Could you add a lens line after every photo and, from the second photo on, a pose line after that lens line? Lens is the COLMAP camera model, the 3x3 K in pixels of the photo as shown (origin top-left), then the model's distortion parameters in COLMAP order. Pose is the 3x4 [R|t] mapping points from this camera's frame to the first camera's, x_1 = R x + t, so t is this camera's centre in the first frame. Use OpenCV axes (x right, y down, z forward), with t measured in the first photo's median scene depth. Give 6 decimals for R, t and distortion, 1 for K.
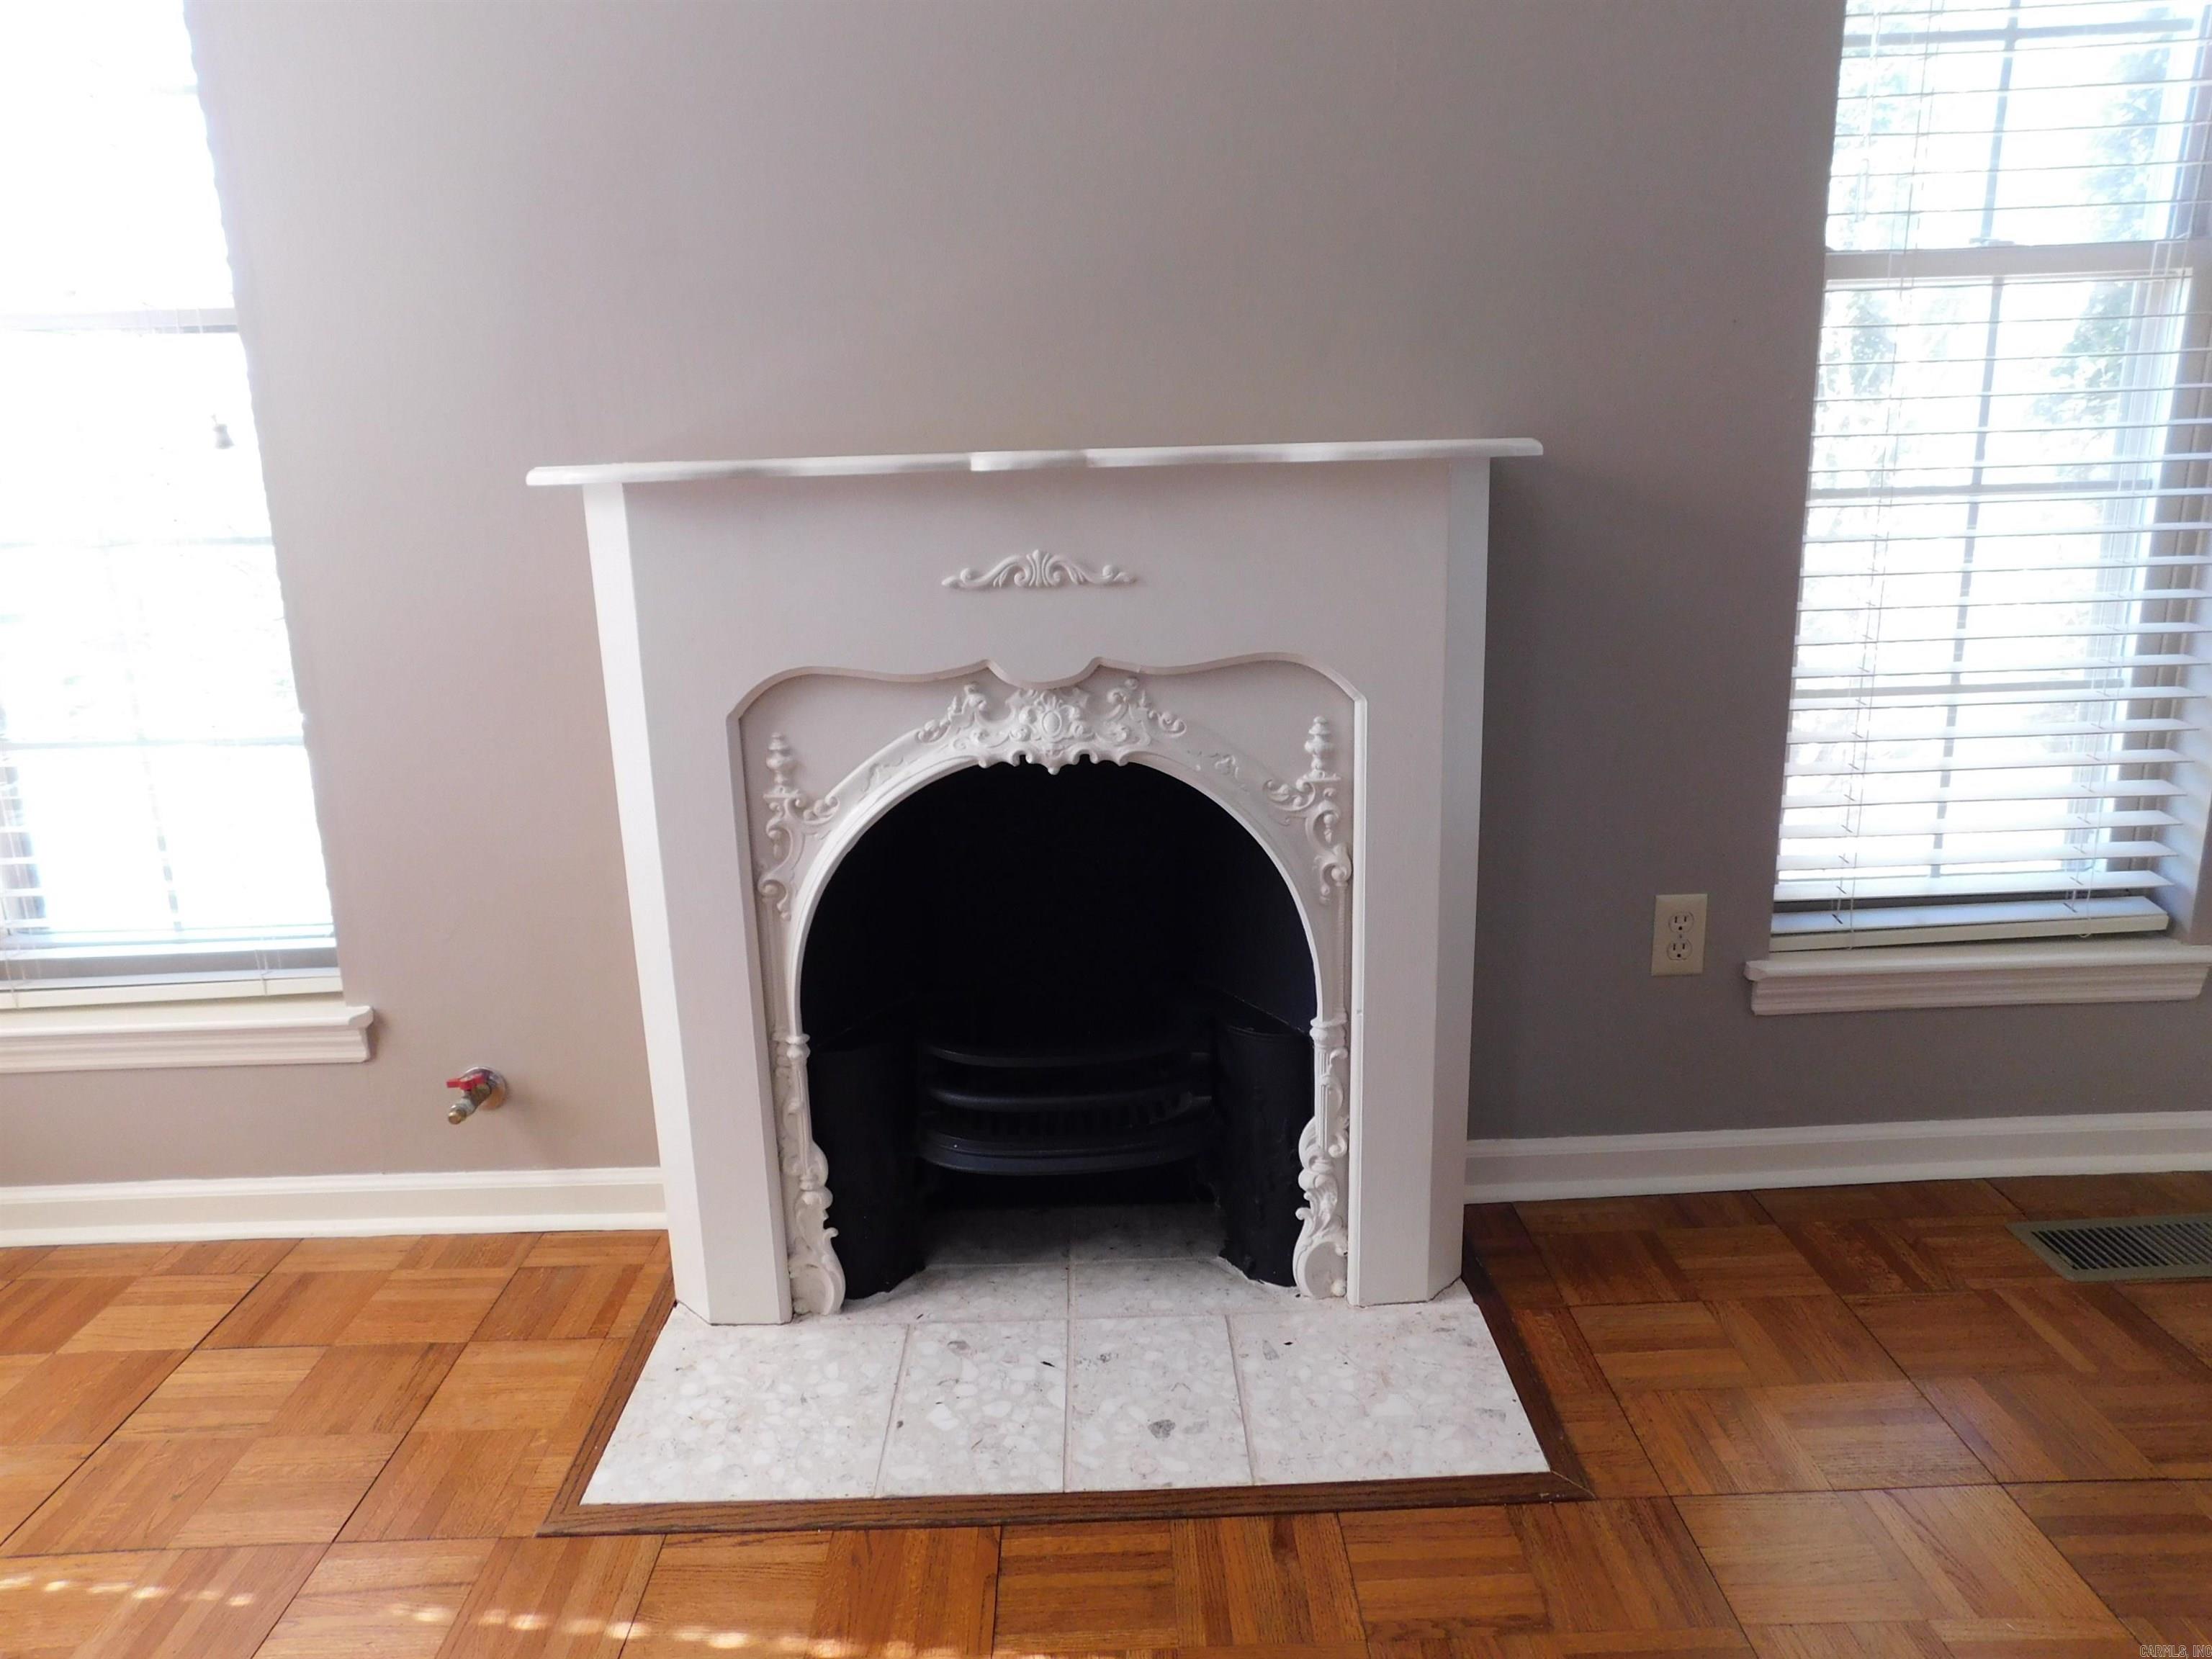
lens RADIAL K [[1493.5, 0, 1114.6], [0, 1493.5, 821.4], [0, 0, 1]] dist [-0.048385, 0.036924]
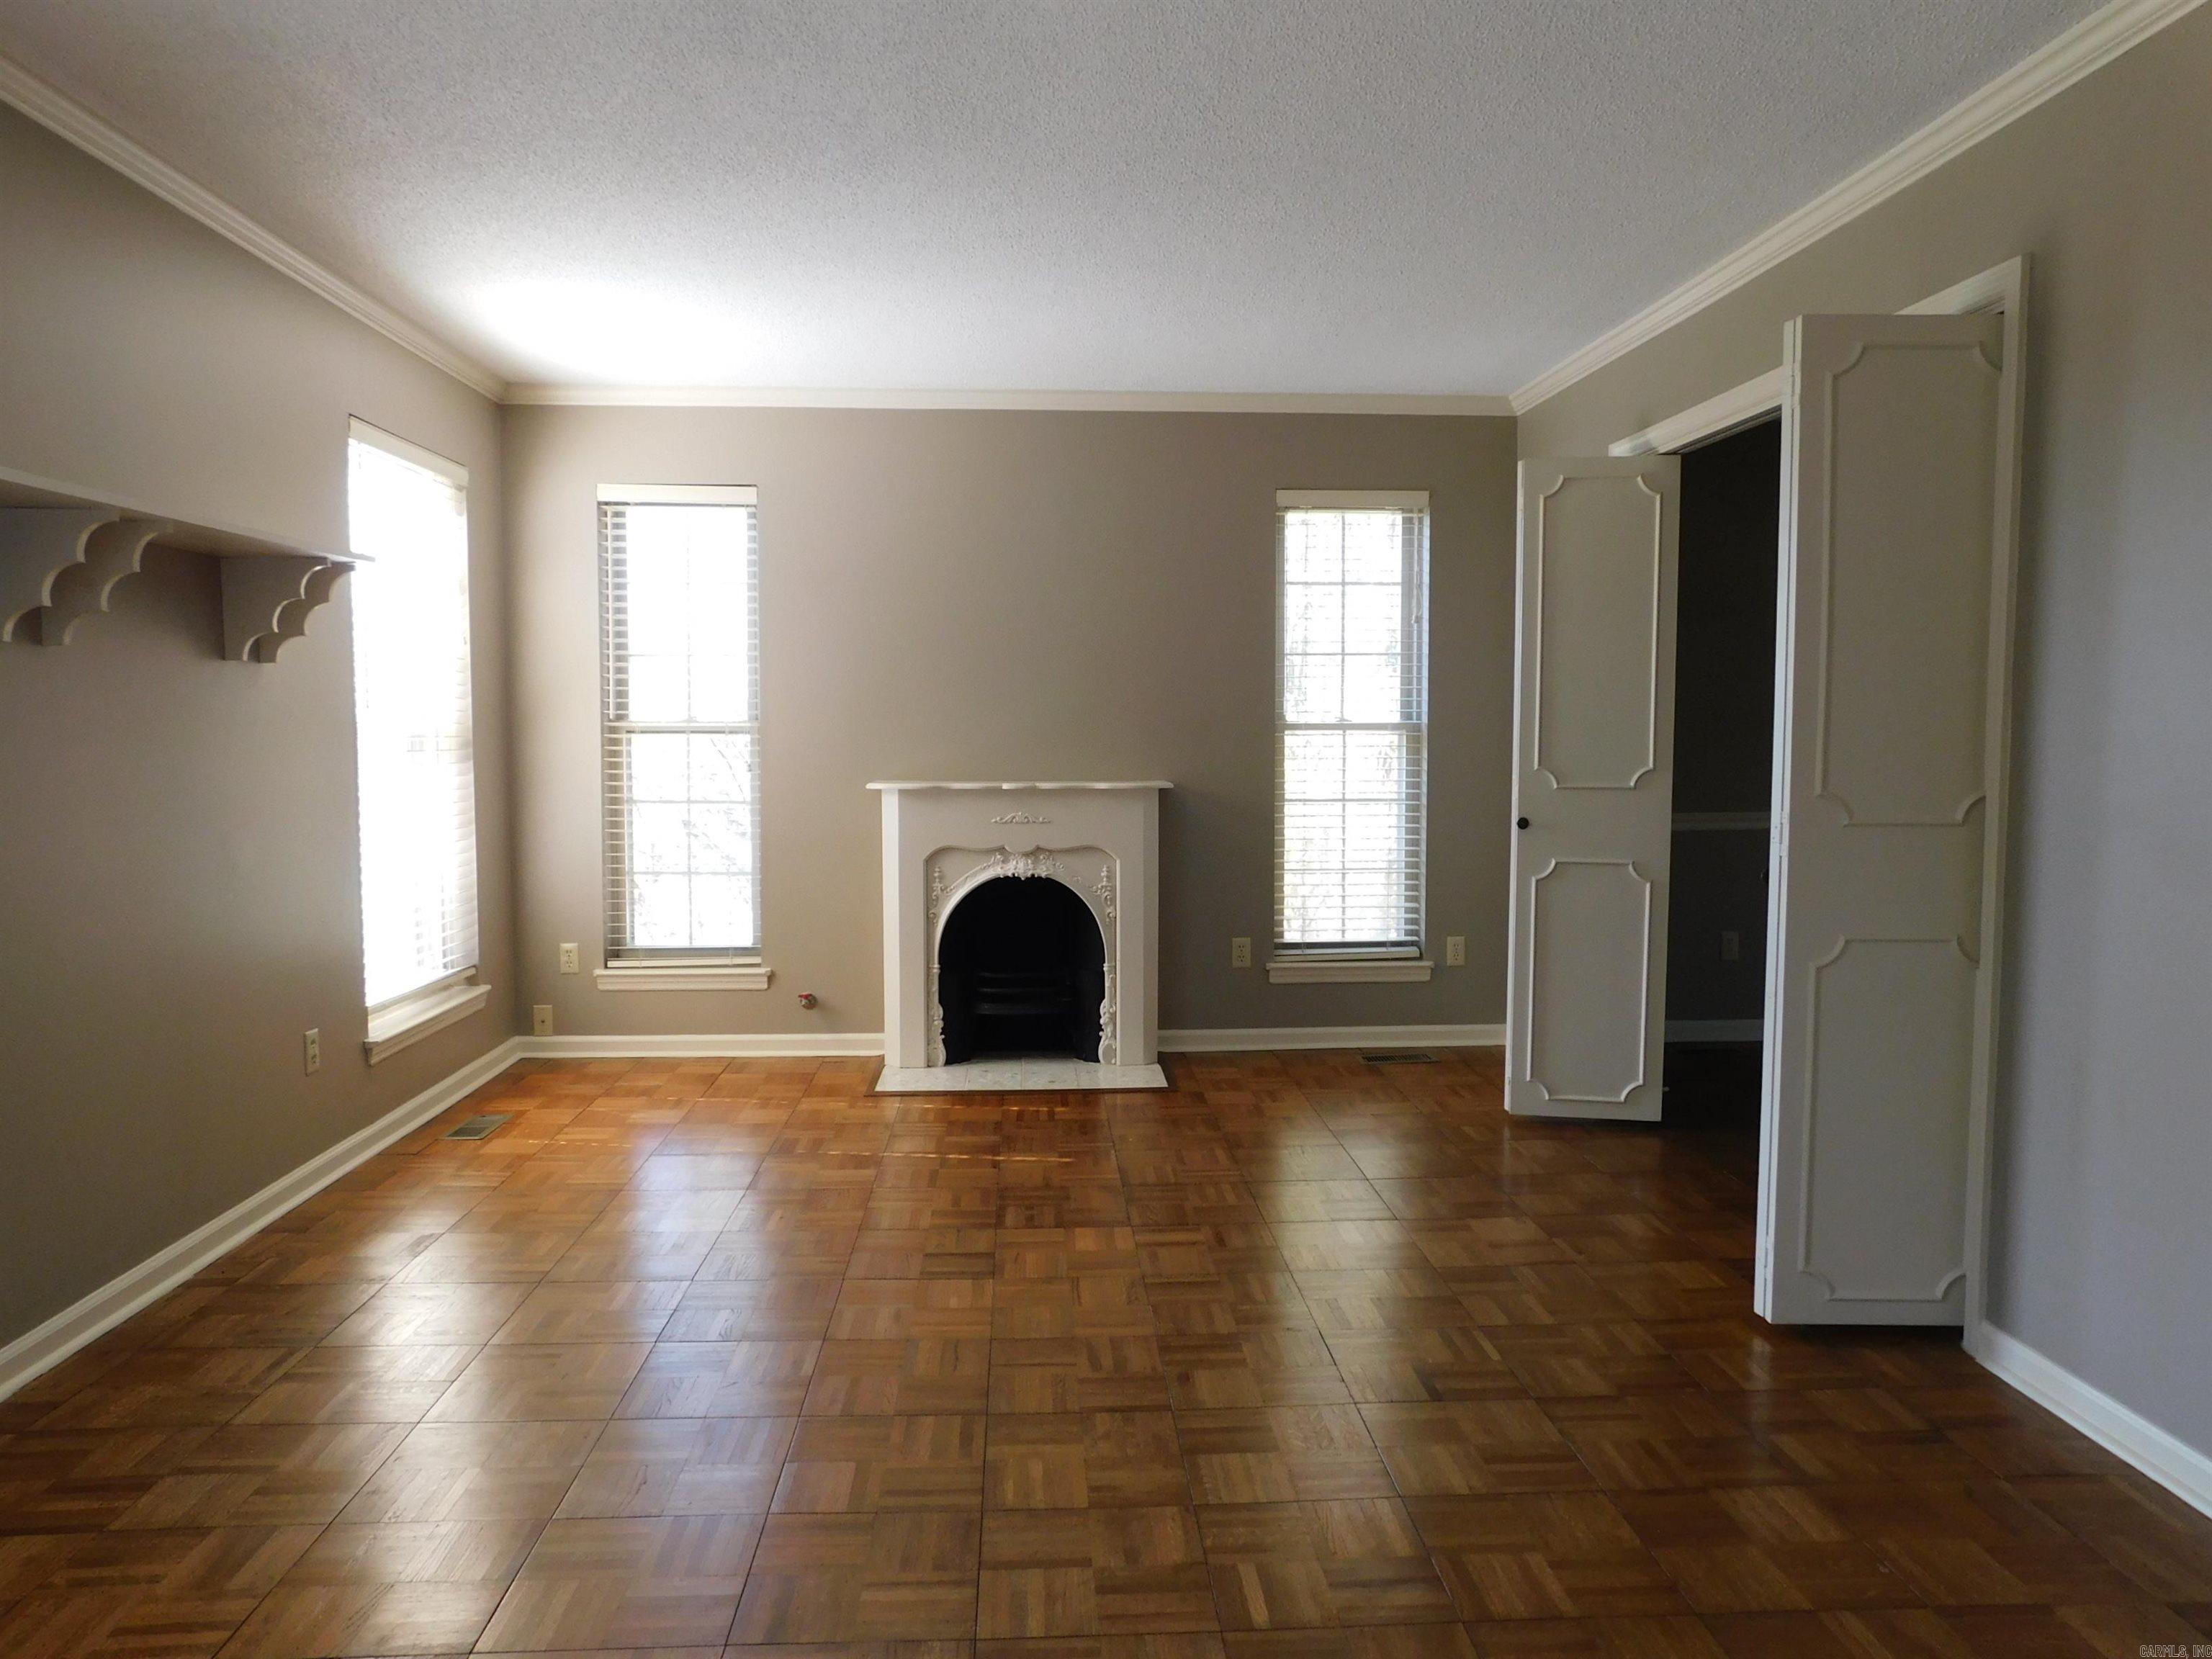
lens RADIAL K [[1493.5, 0, 1104.5], [0, 1493.5, 826.4], [0, 0, 1]] dist [-0.048385, 0.036924]
pose [[0.999143, 0.025104, 0.032913, 0.024048], [-0.018730, 0.983238, -0.181360, 0.408884], [-0.036914, 0.180588, 0.982866, -2.069256]]
